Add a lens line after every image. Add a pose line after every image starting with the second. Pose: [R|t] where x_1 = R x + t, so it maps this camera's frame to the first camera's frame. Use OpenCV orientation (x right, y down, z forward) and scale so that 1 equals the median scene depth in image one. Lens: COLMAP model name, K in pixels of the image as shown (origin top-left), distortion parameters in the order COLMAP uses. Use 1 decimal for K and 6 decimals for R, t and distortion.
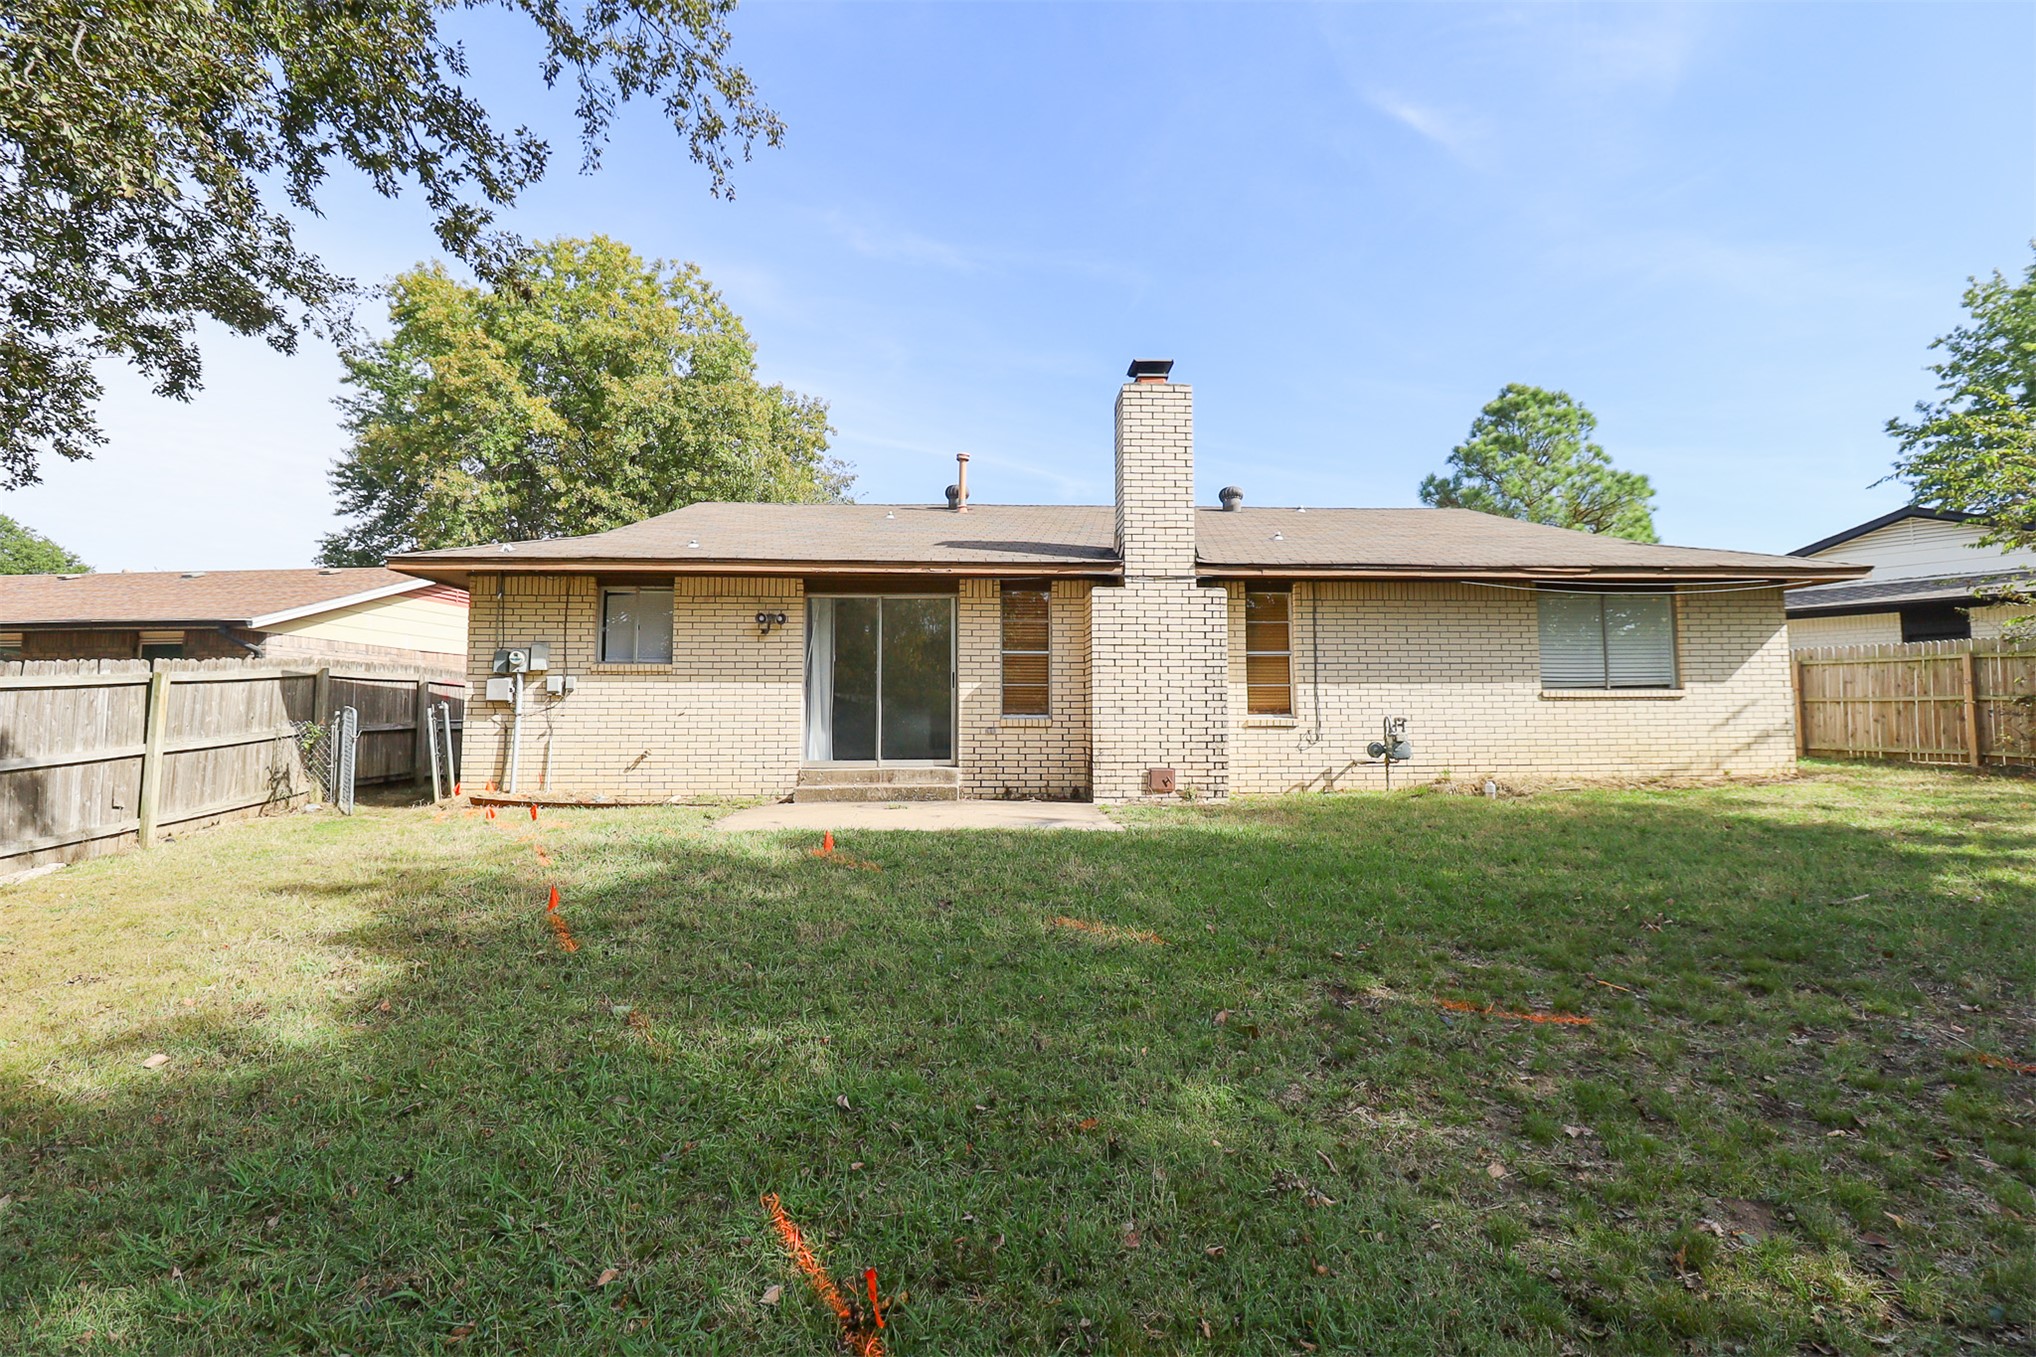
lens RADIAL K [[937.9, 0, 1011.6], [0, 937.9, 653.8], [0, 0, 1]] dist [-0.000366, -0.012345]
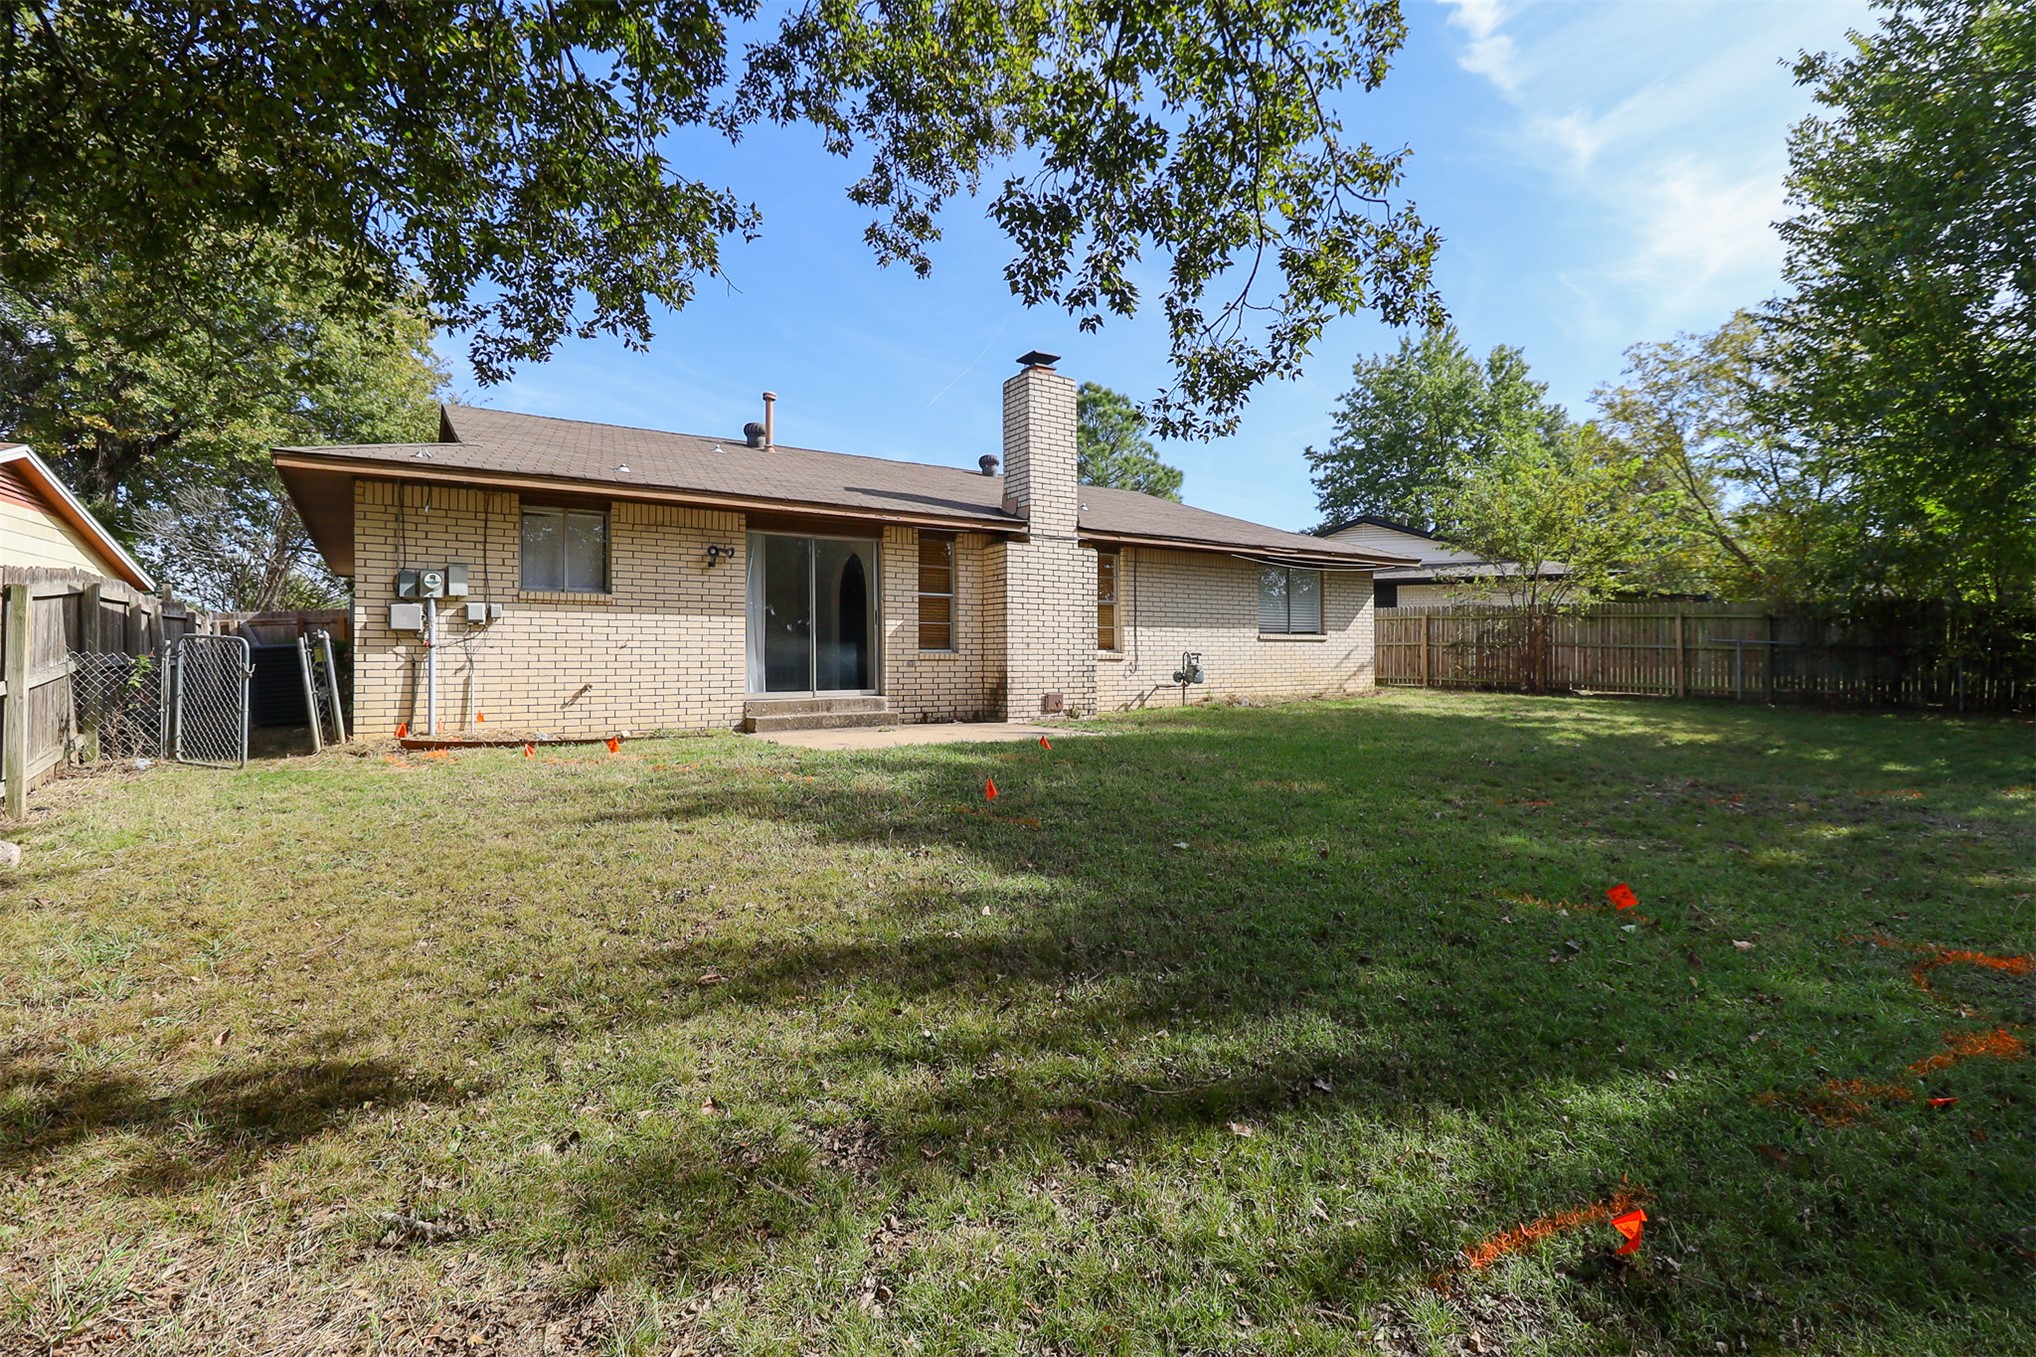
lens RADIAL K [[937.9, 0, 1011.6], [0, 937.9, 653.8], [0, 0, 1]] dist [-0.000366, -0.012345]
pose [[0.858440, 0.002922, 0.512906, -0.499382], [-0.034358, 0.998065, 0.051819, 0.008271], [-0.511762, -0.062105, 0.856880, -0.026704]]
